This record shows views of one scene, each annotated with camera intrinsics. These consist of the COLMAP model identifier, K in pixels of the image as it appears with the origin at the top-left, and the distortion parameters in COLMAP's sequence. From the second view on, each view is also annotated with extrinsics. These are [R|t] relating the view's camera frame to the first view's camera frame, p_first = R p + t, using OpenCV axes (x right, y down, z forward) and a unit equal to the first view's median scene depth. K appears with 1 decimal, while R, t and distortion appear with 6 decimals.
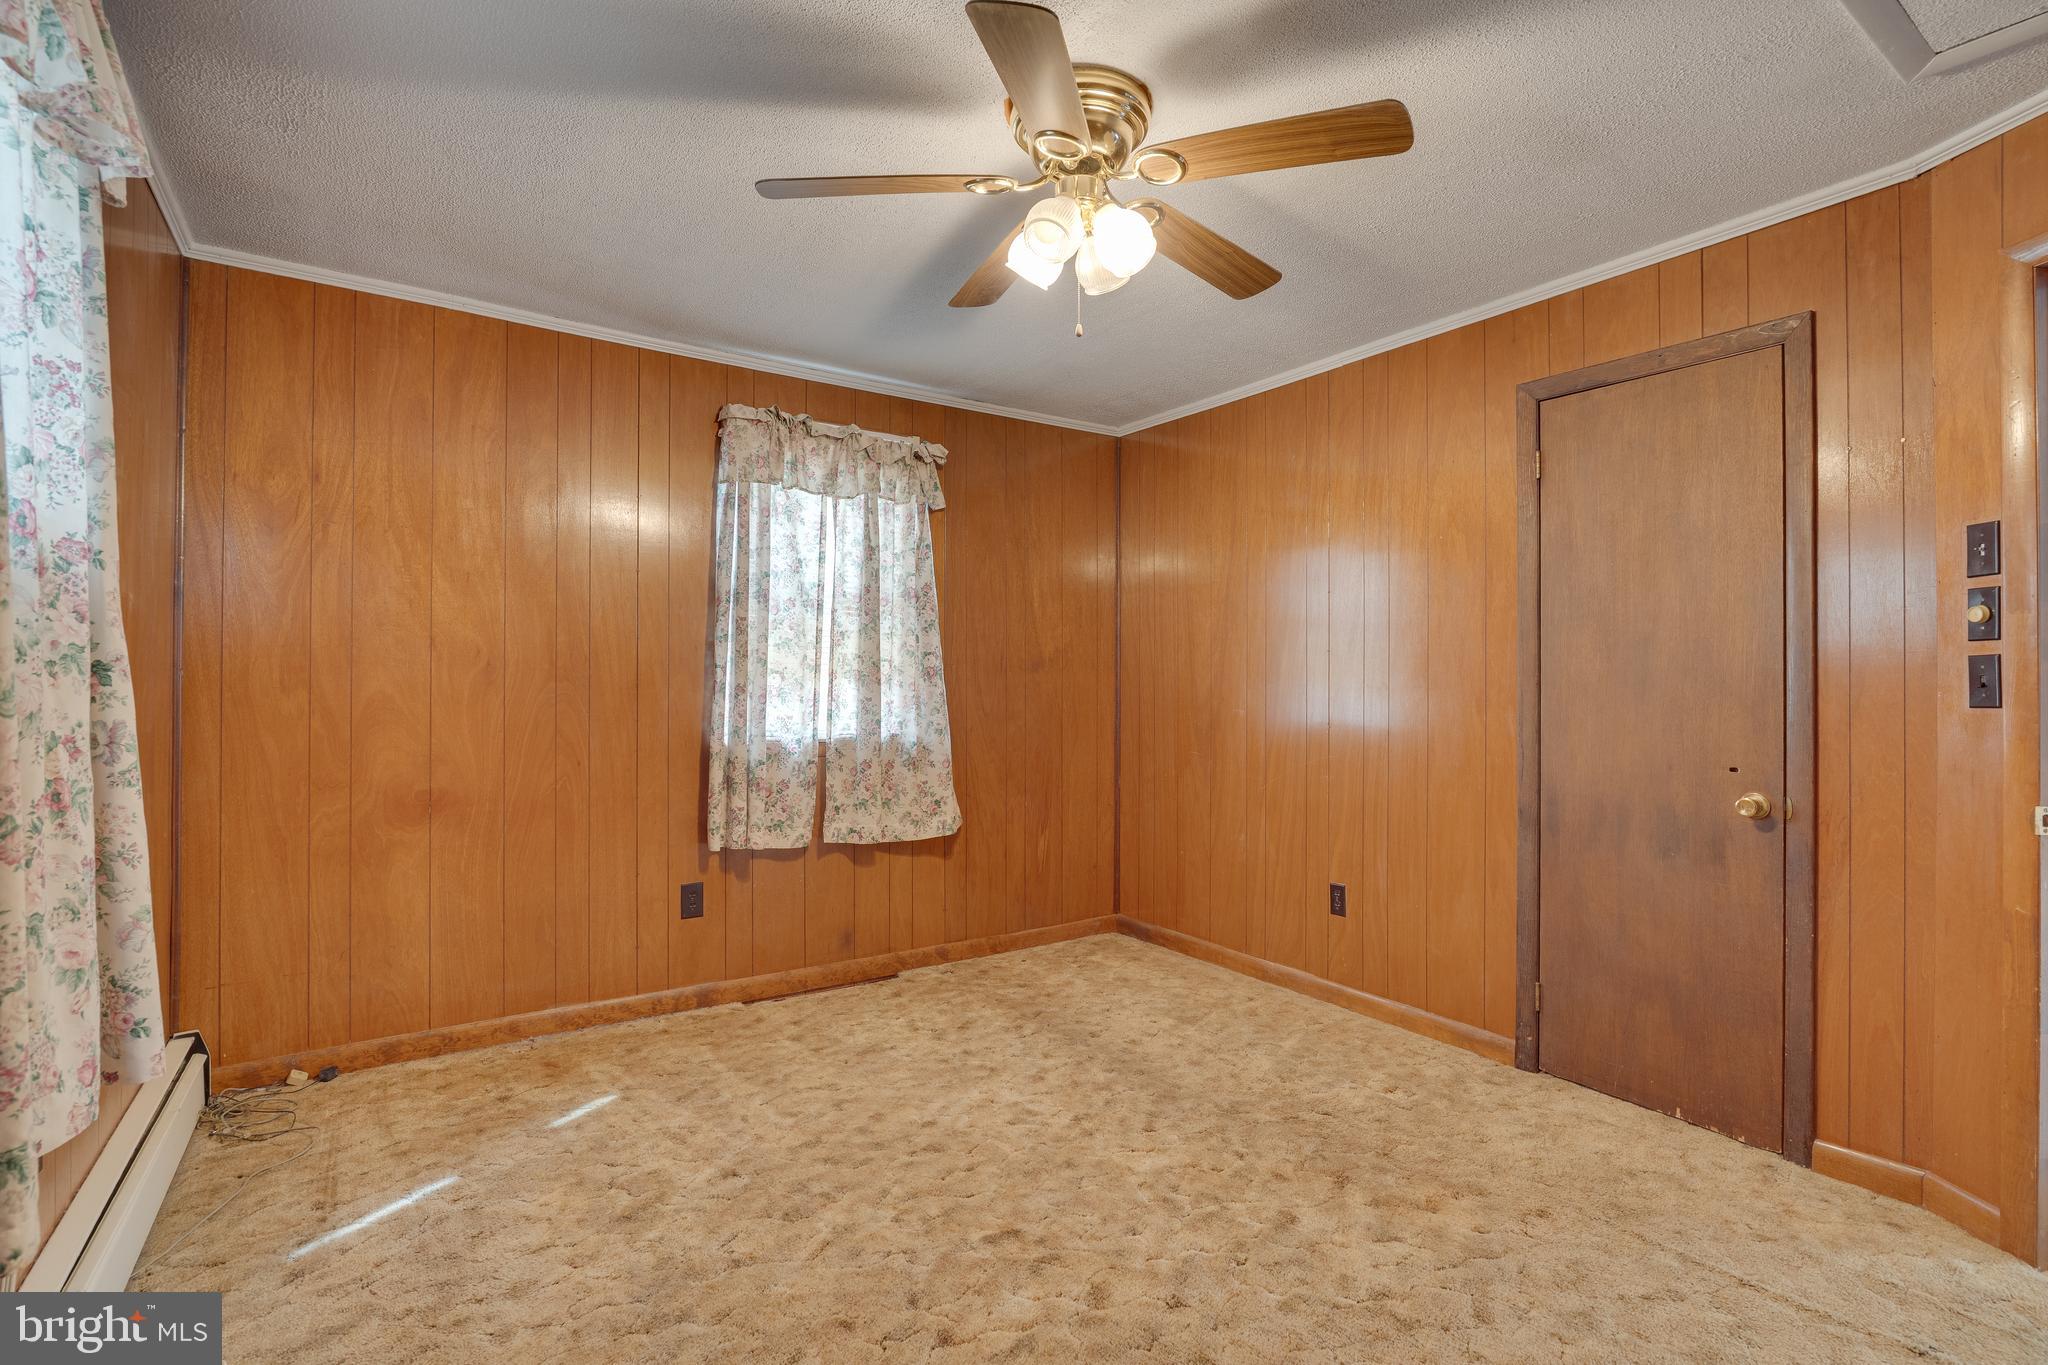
lens RADIAL K [[977.4, 0, 1022.3], [0, 977.4, 665.0], [0, 0, 1]] dist [-0.023153, 0.005765]
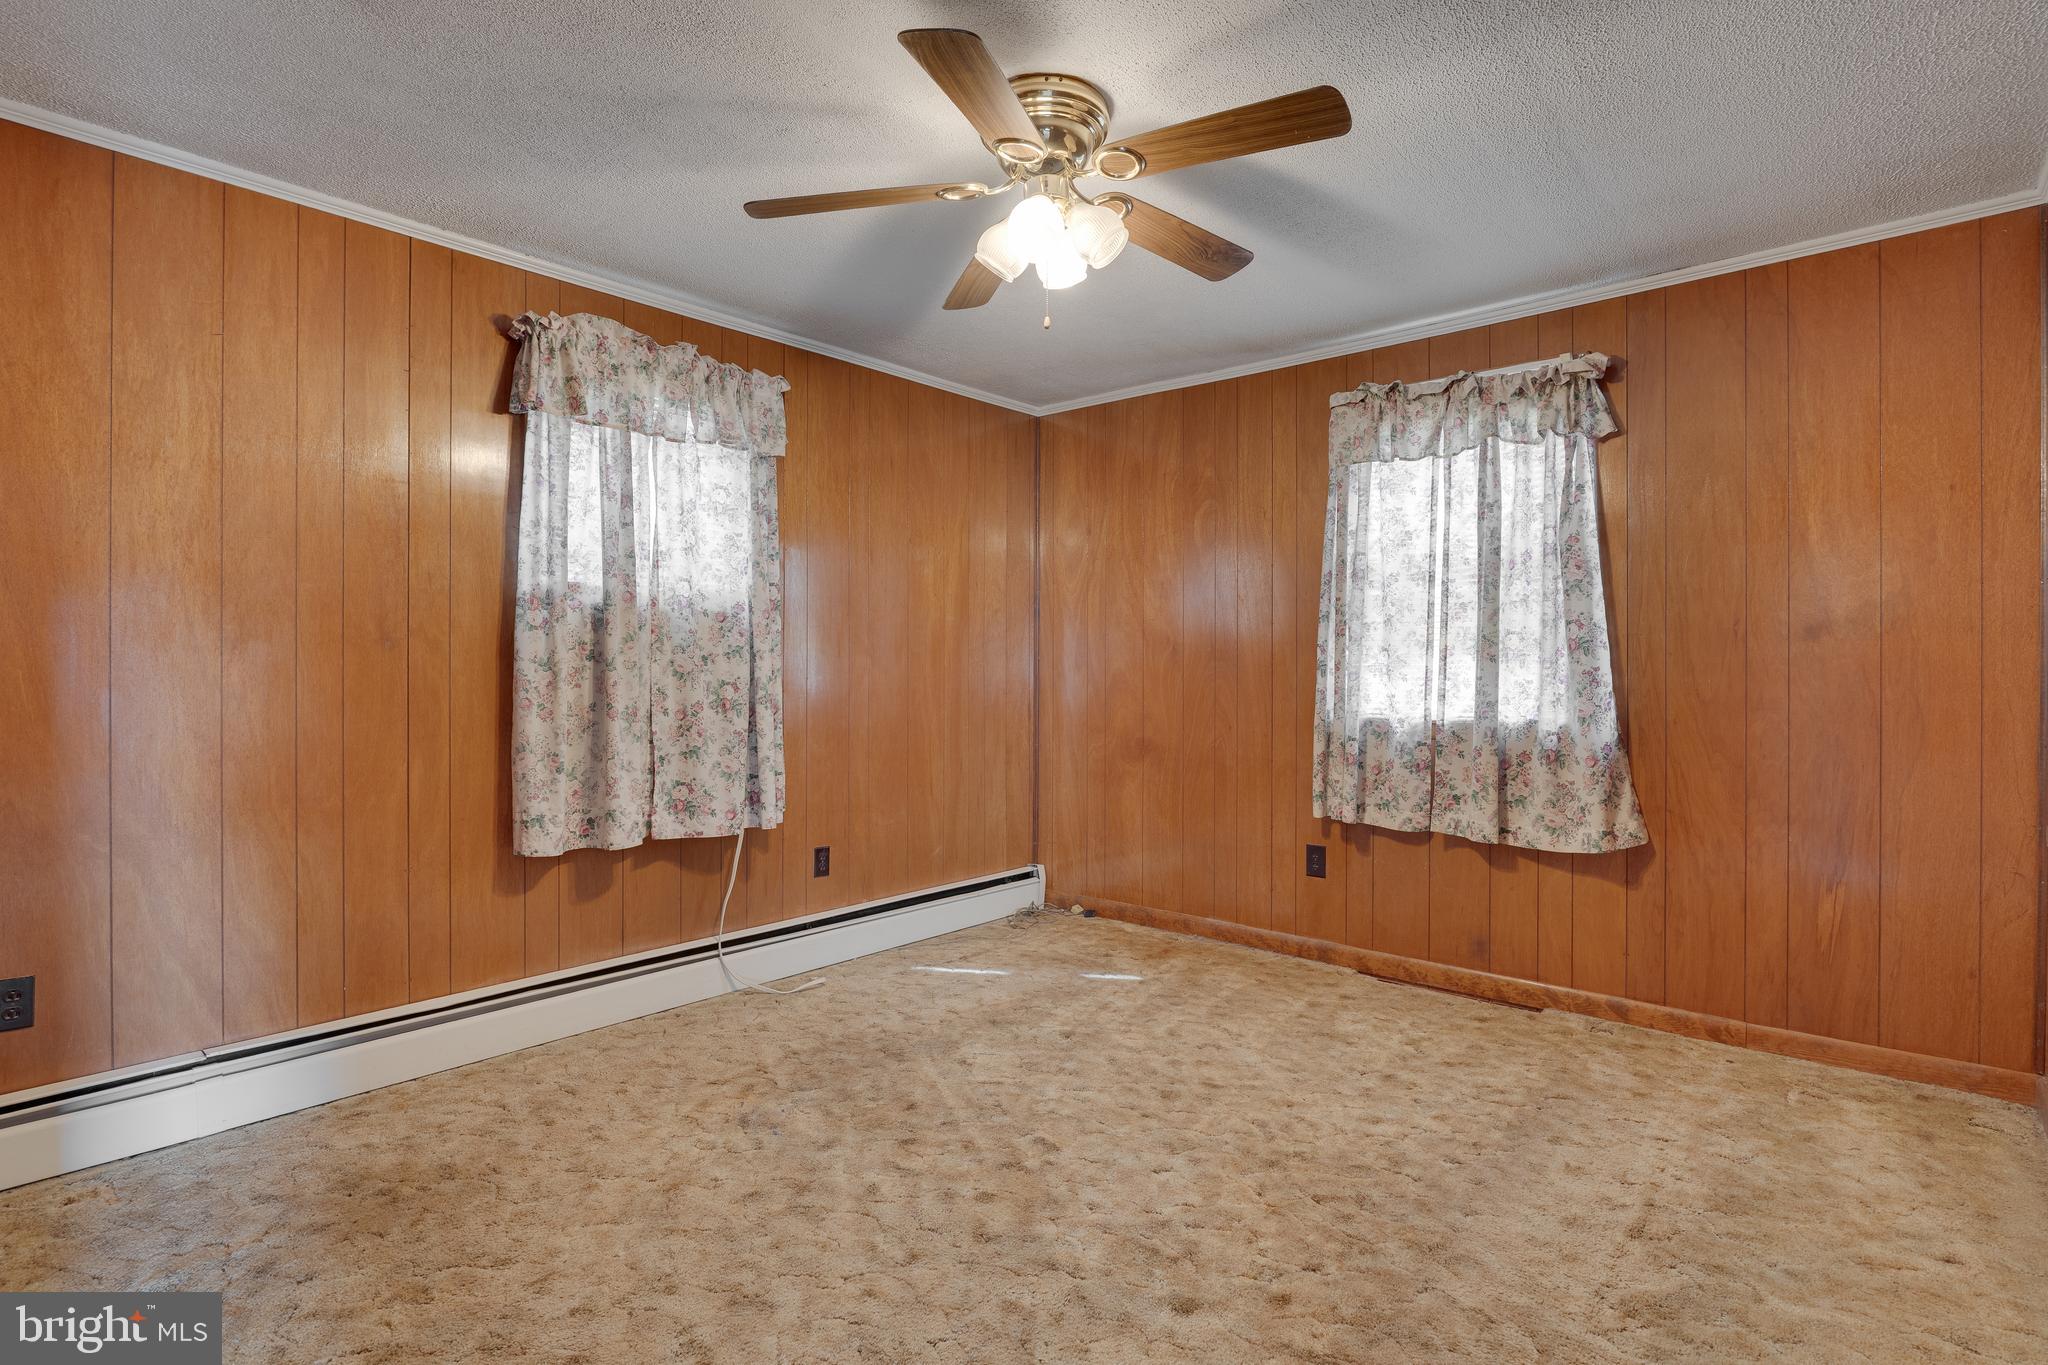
lens RADIAL K [[977.4, 0, 1022.3], [0, 977.4, 665.0], [0, 0, 1]] dist [-0.023153, 0.005765]
pose [[0.241918, -0.006583, -0.970274, 0.612176], [0.019108, 0.999815, -0.002019, 0.017649], [0.970109, -0.018051, 0.241999, 0.402351]]
